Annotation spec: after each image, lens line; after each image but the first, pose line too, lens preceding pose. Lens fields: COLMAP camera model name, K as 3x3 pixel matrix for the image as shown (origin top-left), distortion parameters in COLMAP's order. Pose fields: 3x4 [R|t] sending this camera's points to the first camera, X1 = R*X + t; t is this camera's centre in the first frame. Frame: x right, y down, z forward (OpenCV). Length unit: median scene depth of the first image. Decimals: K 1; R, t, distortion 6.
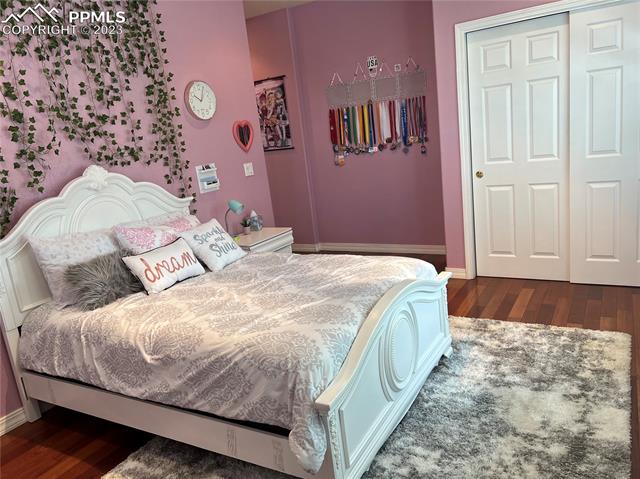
lens RADIAL K [[476.9, 0, 319.7], [0, 476.9, 238.8], [0, 0, 1]] dist [0.068580, -0.084713]
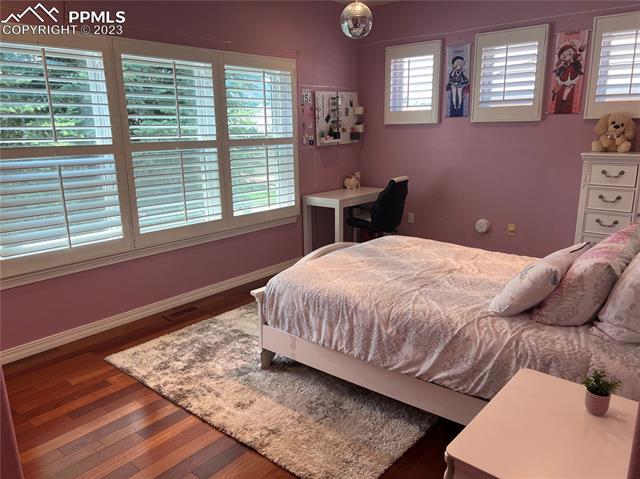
lens RADIAL K [[476.9, 0, 320.4], [0, 476.9, 240.1], [0, 0, 1]] dist [0.068580, -0.084713]
pose [[-0.975407, 0.098025, 0.197415, -0.084486], [0.175990, 0.885604, 0.429806, -0.447845], [-0.132699, 0.453978, -0.881076, 1.853459]]
